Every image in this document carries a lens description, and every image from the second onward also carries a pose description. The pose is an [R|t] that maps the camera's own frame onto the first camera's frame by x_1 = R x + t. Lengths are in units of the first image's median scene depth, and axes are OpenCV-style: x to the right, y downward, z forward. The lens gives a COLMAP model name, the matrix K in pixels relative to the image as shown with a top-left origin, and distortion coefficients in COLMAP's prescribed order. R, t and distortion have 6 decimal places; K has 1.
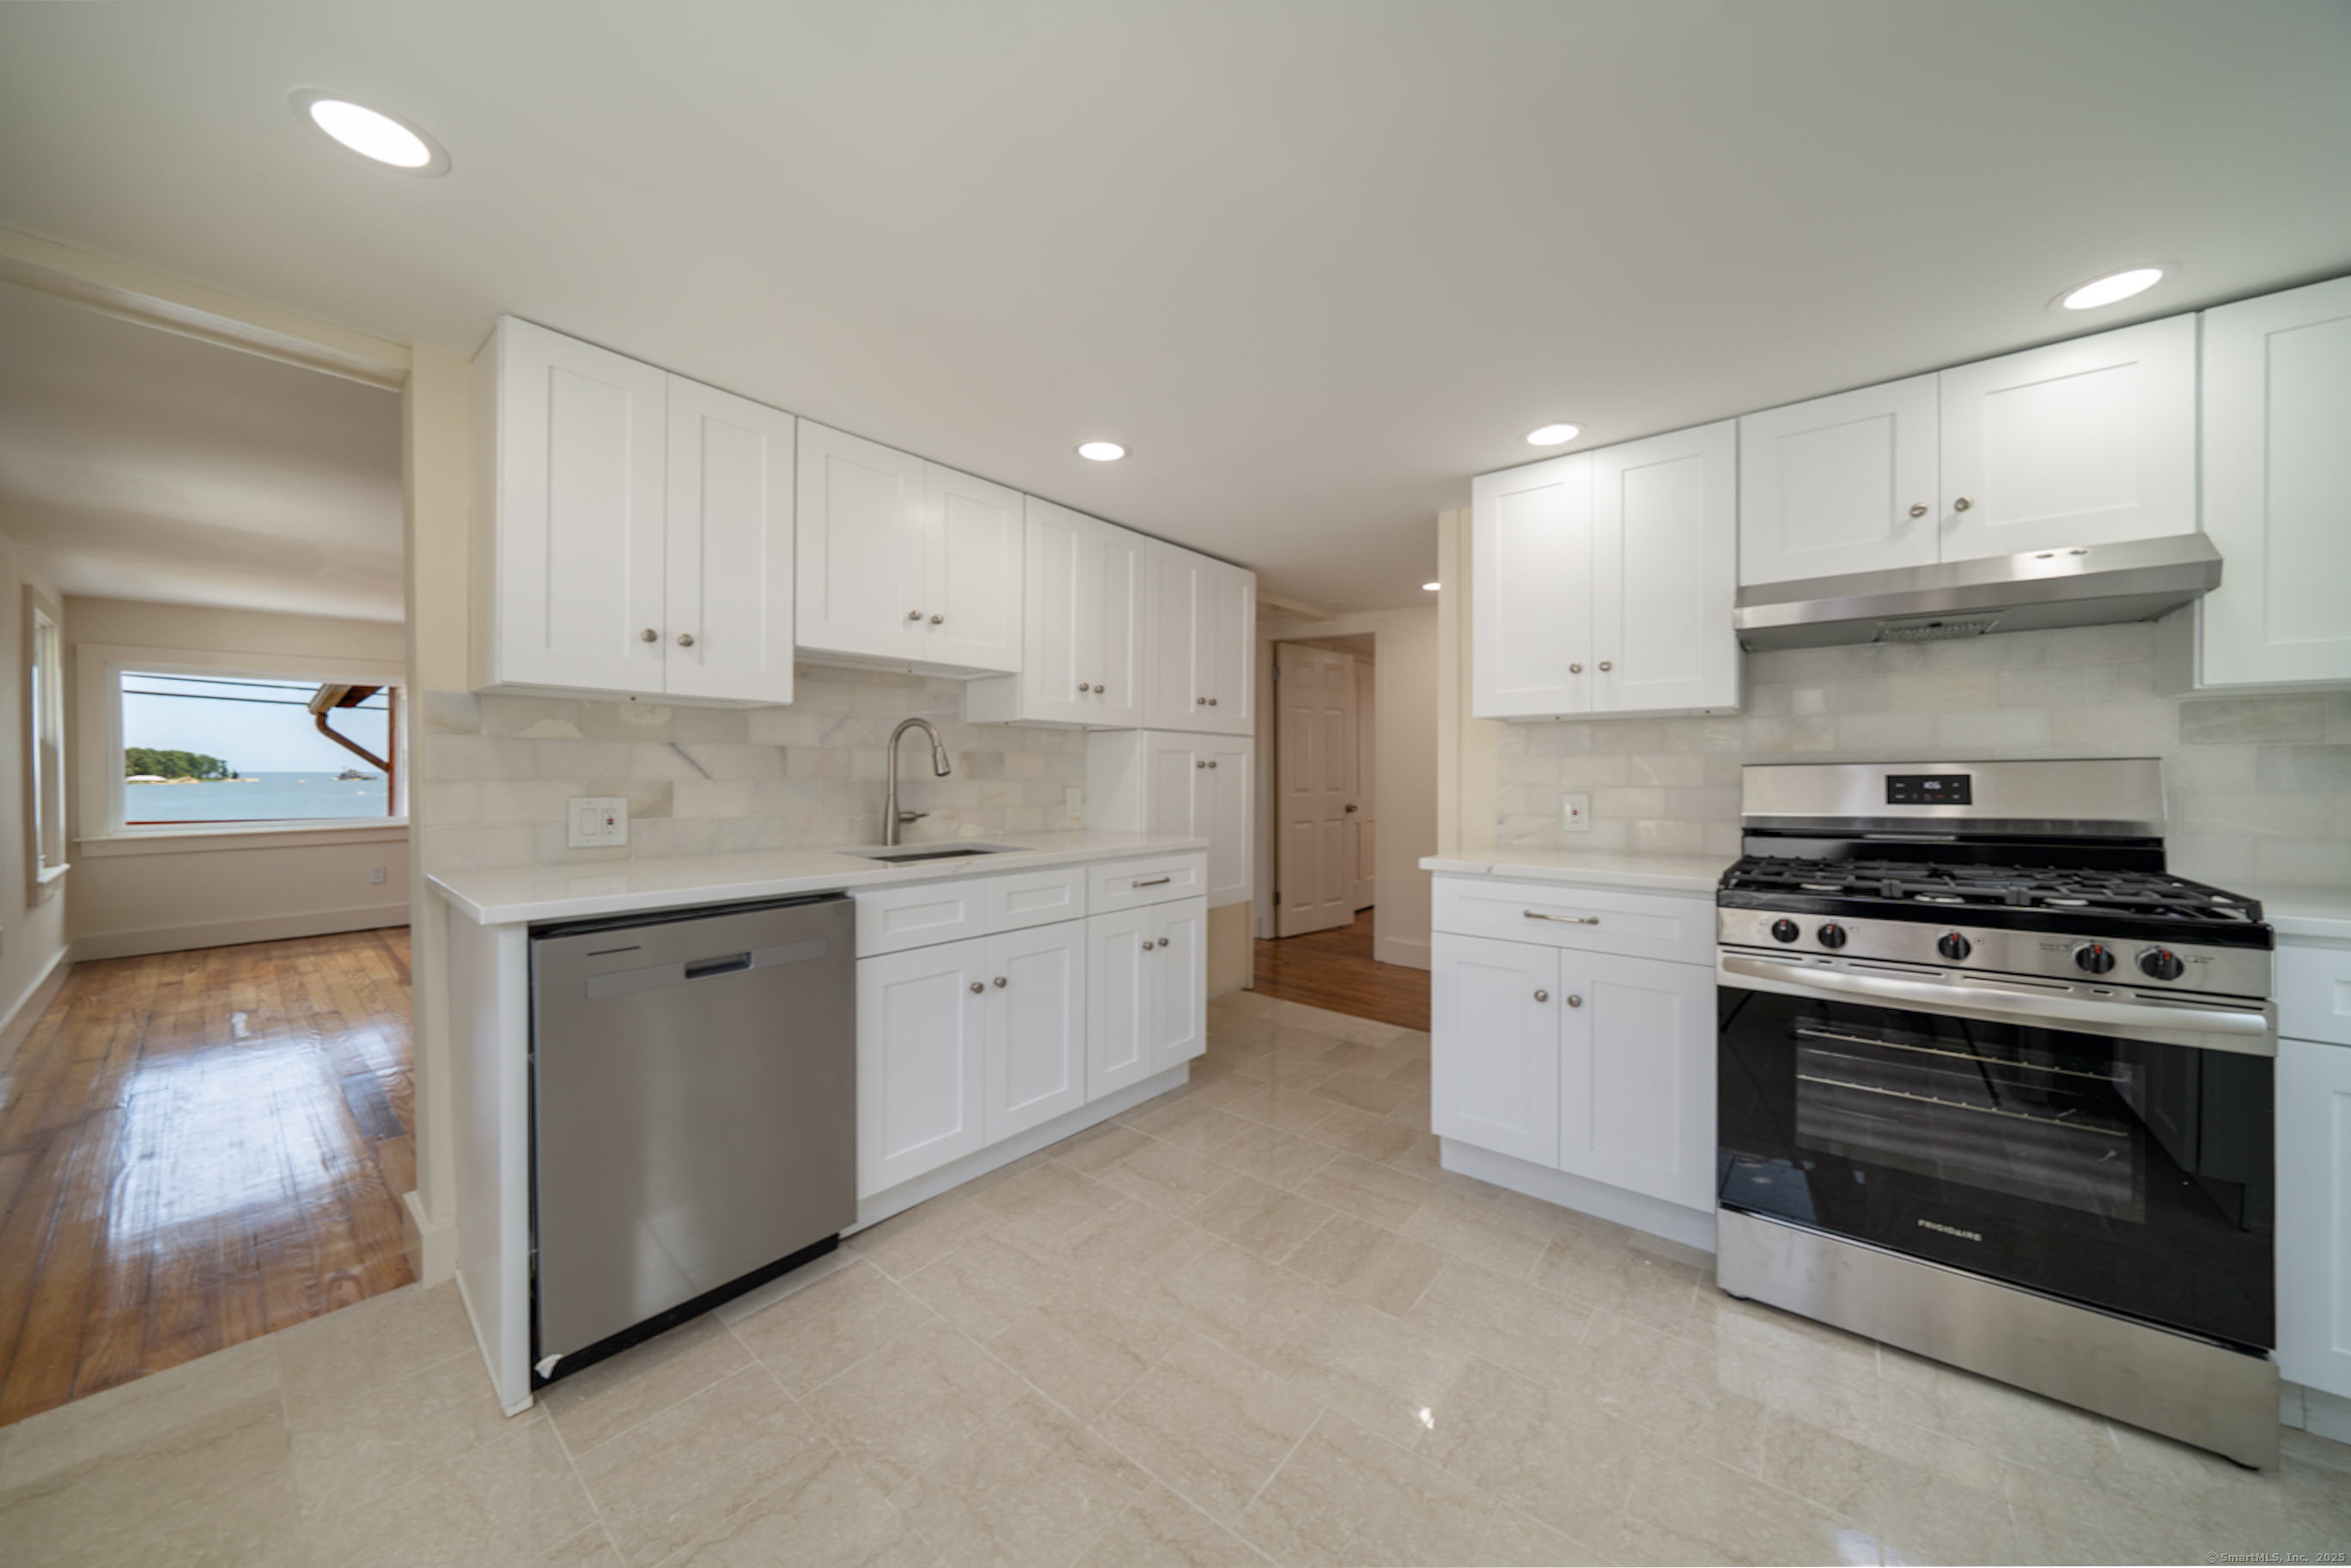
lens RADIAL K [[809.3, 0, 1175.5], [0, 809.3, 784.0], [0, 0, 1]] dist [0.000542, 0.000140]
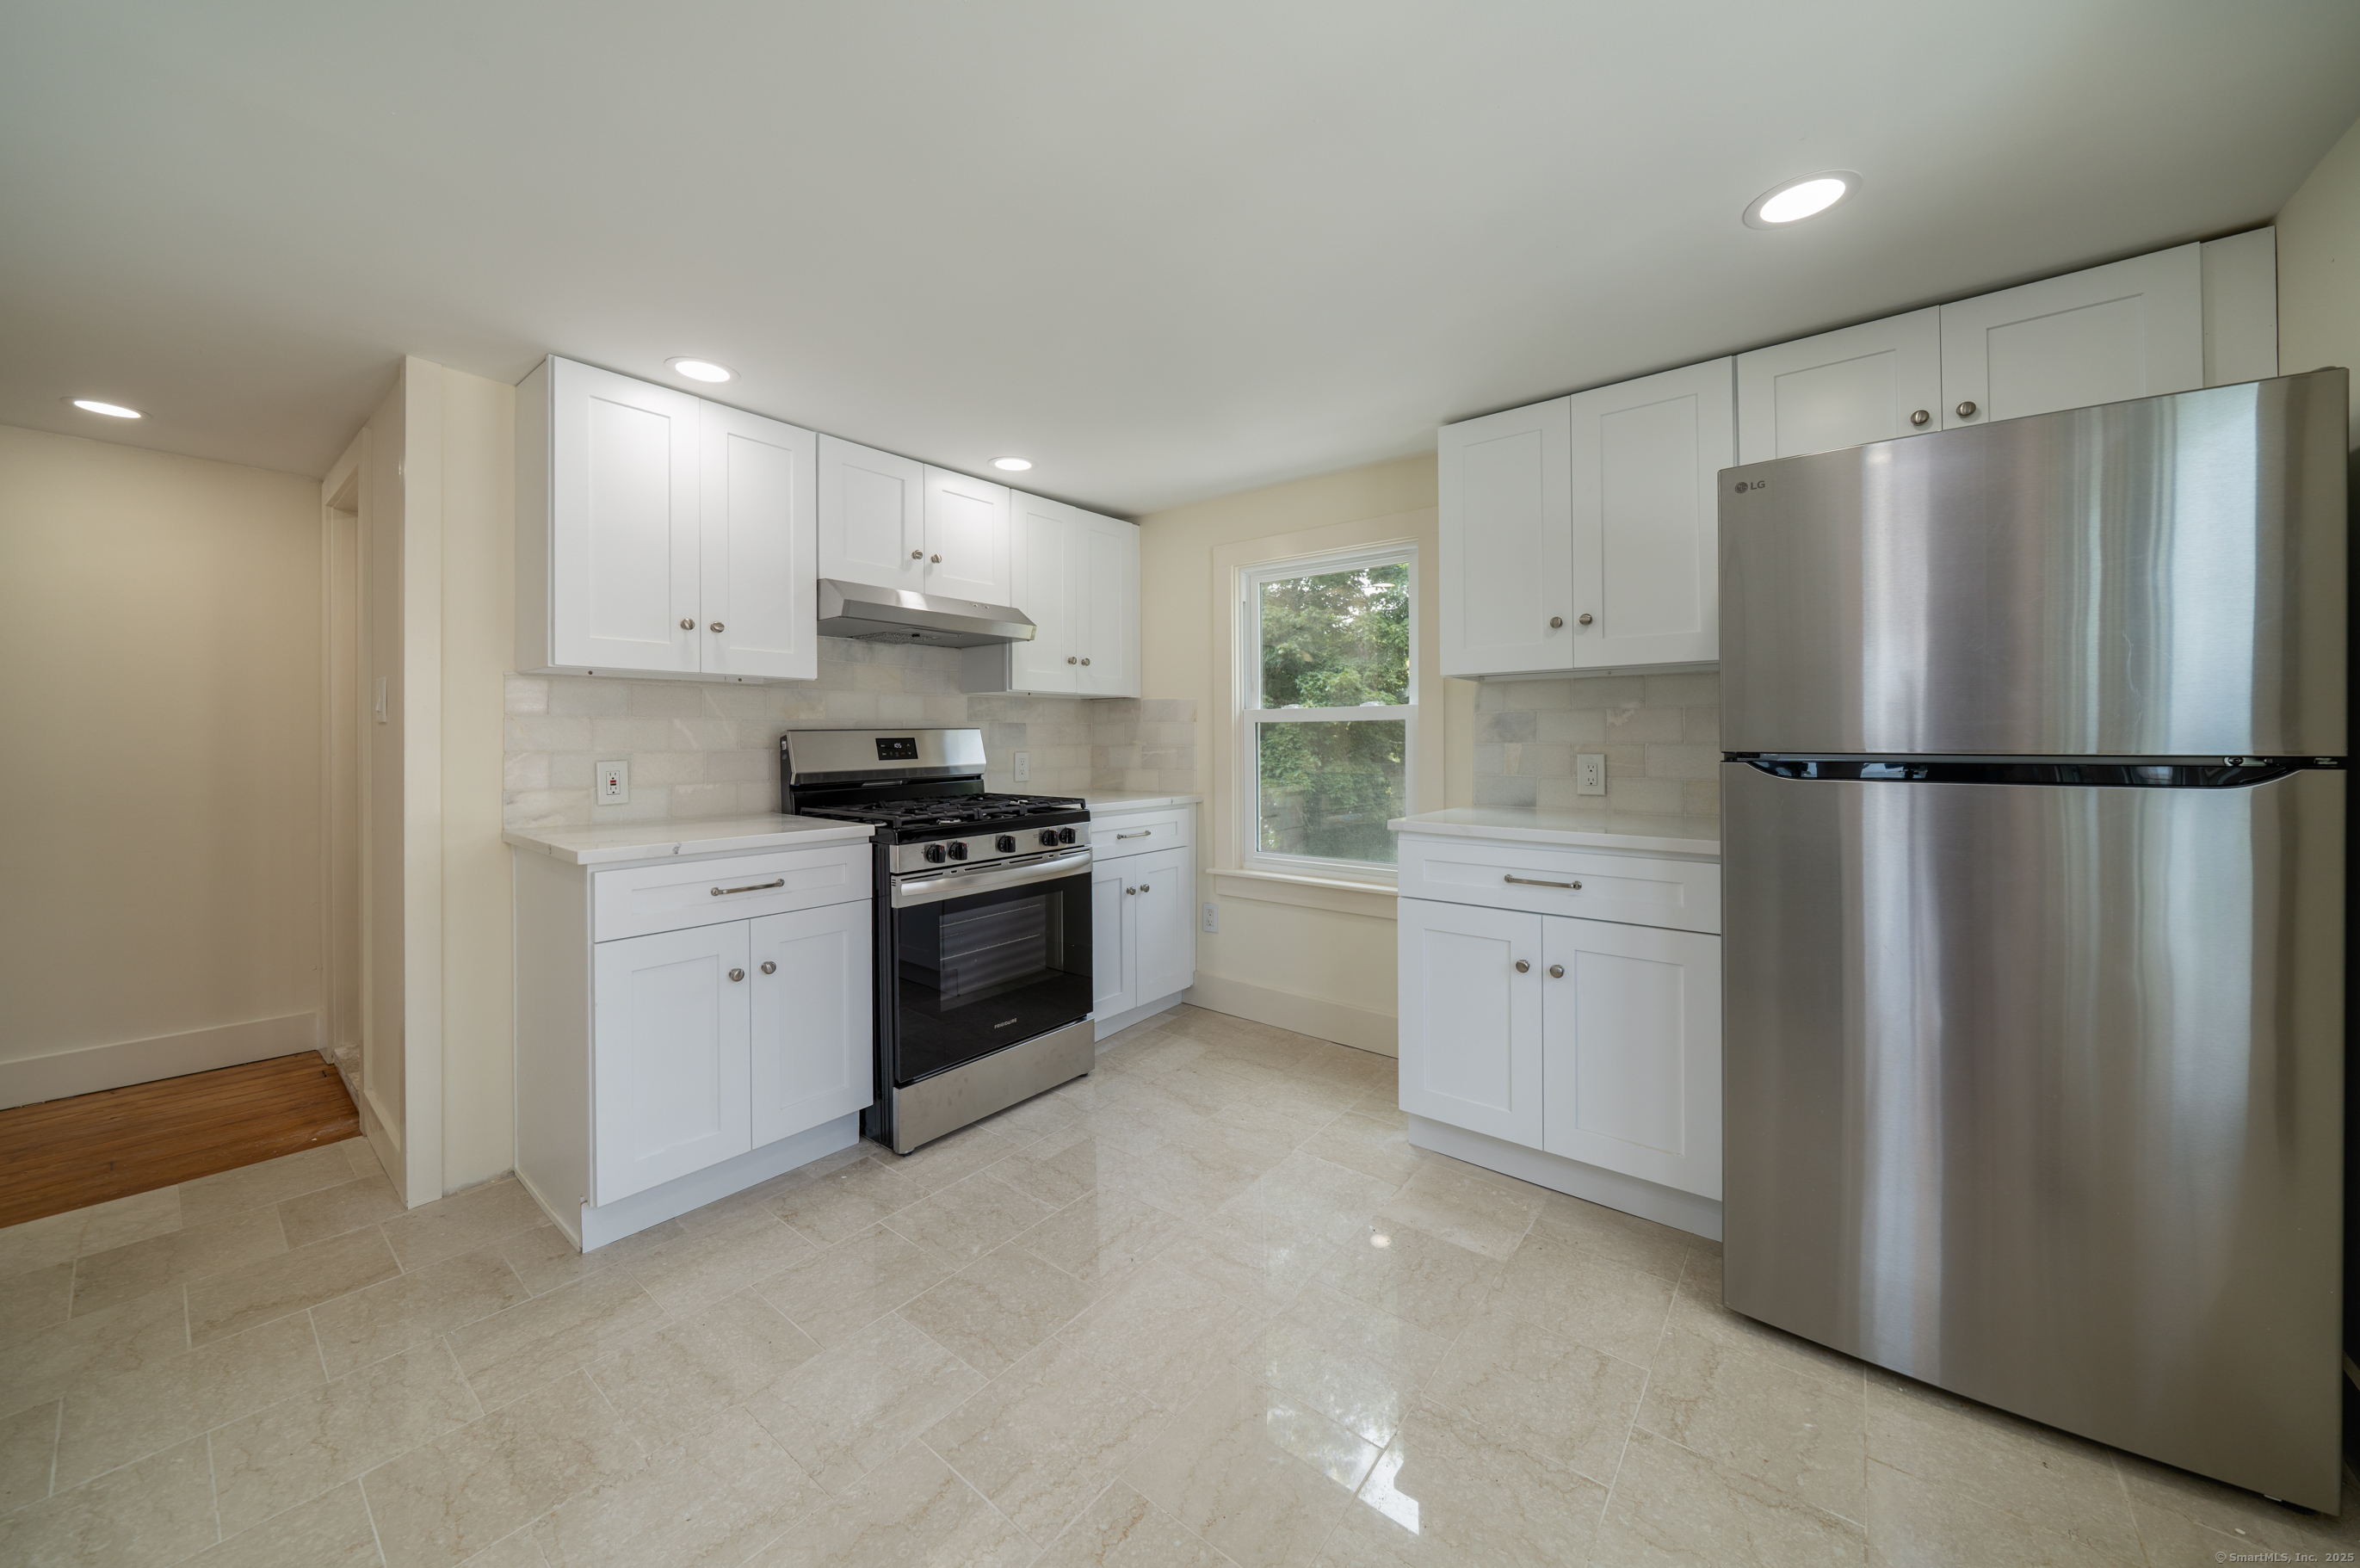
lens RADIAL K [[836.9, 0, 1185.2], [0, 836.9, 739.6], [0, 0, 1]] dist [-0.000556, -0.000037]
pose [[-0.003932, -0.002654, 0.999989, -0.545159], [0.015201, 0.999881, 0.002713, -0.005224], [-0.999877, 0.015212, -0.003891, 0.507197]]
